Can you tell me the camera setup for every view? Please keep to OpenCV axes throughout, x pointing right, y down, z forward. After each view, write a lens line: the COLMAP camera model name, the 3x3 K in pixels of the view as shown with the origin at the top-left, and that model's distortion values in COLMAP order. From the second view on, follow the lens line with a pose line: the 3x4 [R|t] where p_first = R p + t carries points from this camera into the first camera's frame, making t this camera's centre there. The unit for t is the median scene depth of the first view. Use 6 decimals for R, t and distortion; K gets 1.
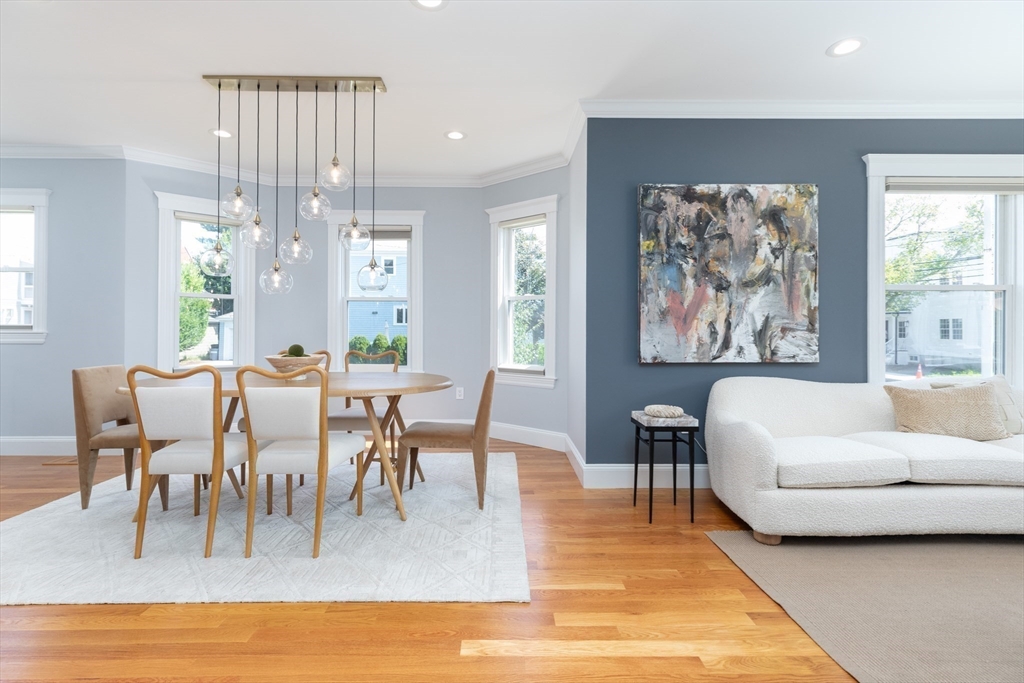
lens RADIAL K [[488.8, 0, 508.0], [0, 488.8, 328.7], [0, 0, 1]] dist [0.004586, -0.000170]
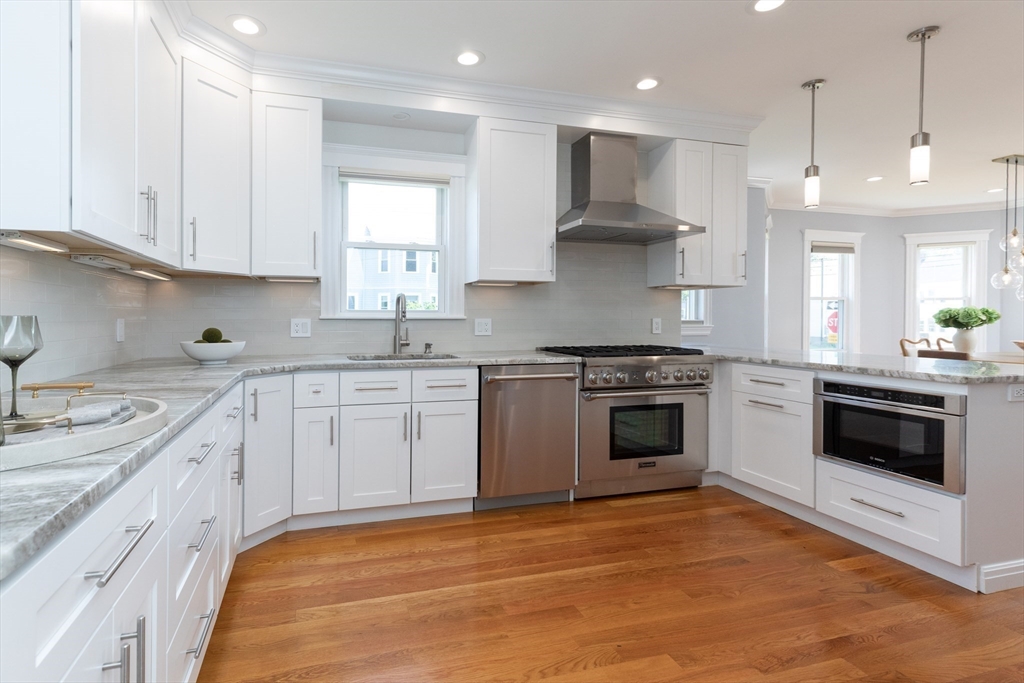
lens RADIAL K [[463.7, 0, 483.8], [0, 463.7, 315.5], [0, 0, 1]] dist [0.004509, 0.000560]
pose [[0.969449, -0.003993, 0.245262, -2.255605], [0.001444, 0.999943, 0.010572, -0.041916], [-0.245290, -0.009895, 0.969399, 0.010544]]
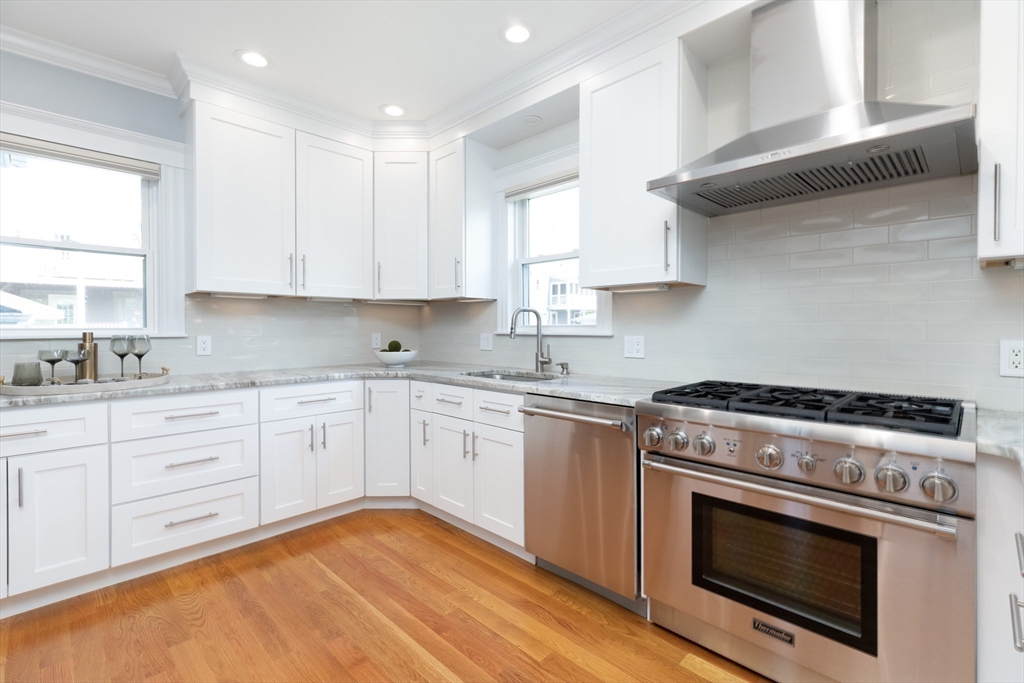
lens RADIAL K [[463.7, 0, 503.2], [0, 463.7, 330.8], [0, 0, 1]] dist [0.004509, 0.000560]
pose [[0.701504, -0.005867, -0.712642, -1.600115], [0.009474, 0.999955, 0.001094, -0.034167], [0.712603, -0.007519, 0.701527, 0.302233]]
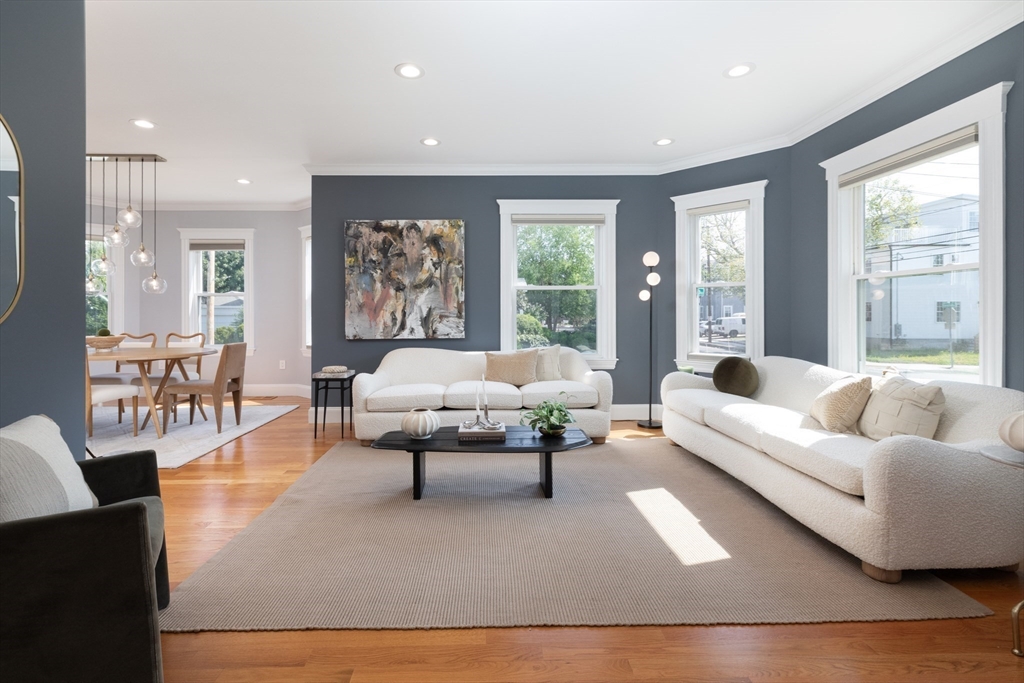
lens RADIAL K [[463.7, 0, 492.3], [0, 463.7, 315.0], [0, 0, 1]] dist [0.004509, 0.000560]
pose [[0.999958, -0.005538, 0.007323, 0.710896], [0.005502, 0.999973, 0.004883, -0.009134], [-0.007350, -0.004843, 0.999961, -0.428567]]
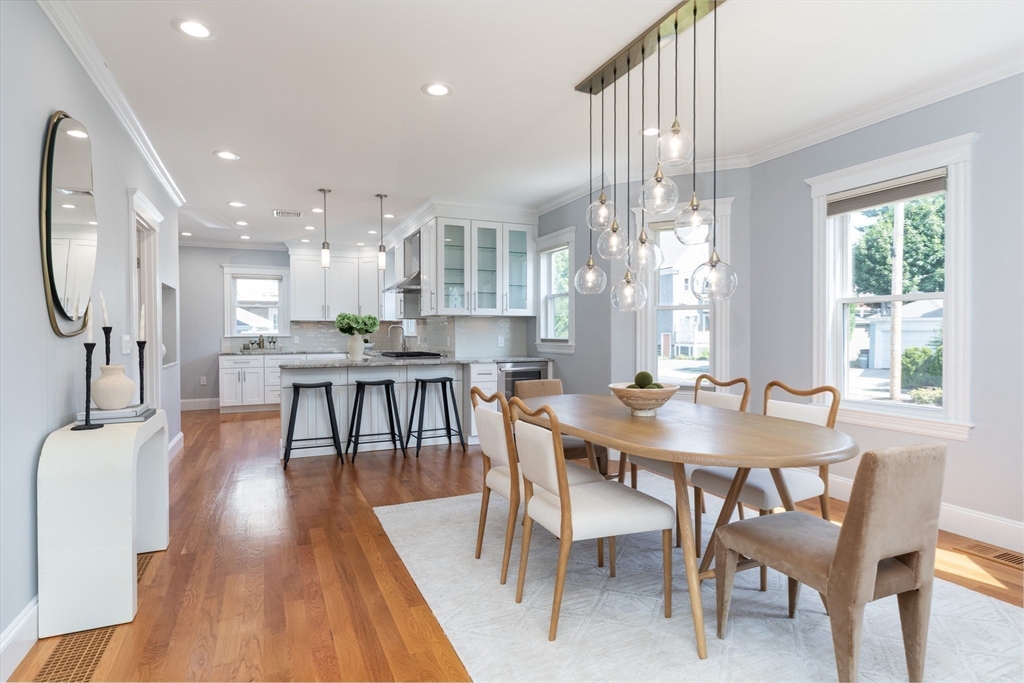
lens RADIAL K [[542.8, 0, 502.7], [0, 542.8, 341.9], [0, 0, 1]] dist [-0.003954, -0.002704]
pose [[0.387711, 0.010172, -0.921725, 0.280394], [0.011733, 0.999804, 0.015969, -0.032244], [0.921706, -0.017006, 0.387515, 0.406236]]
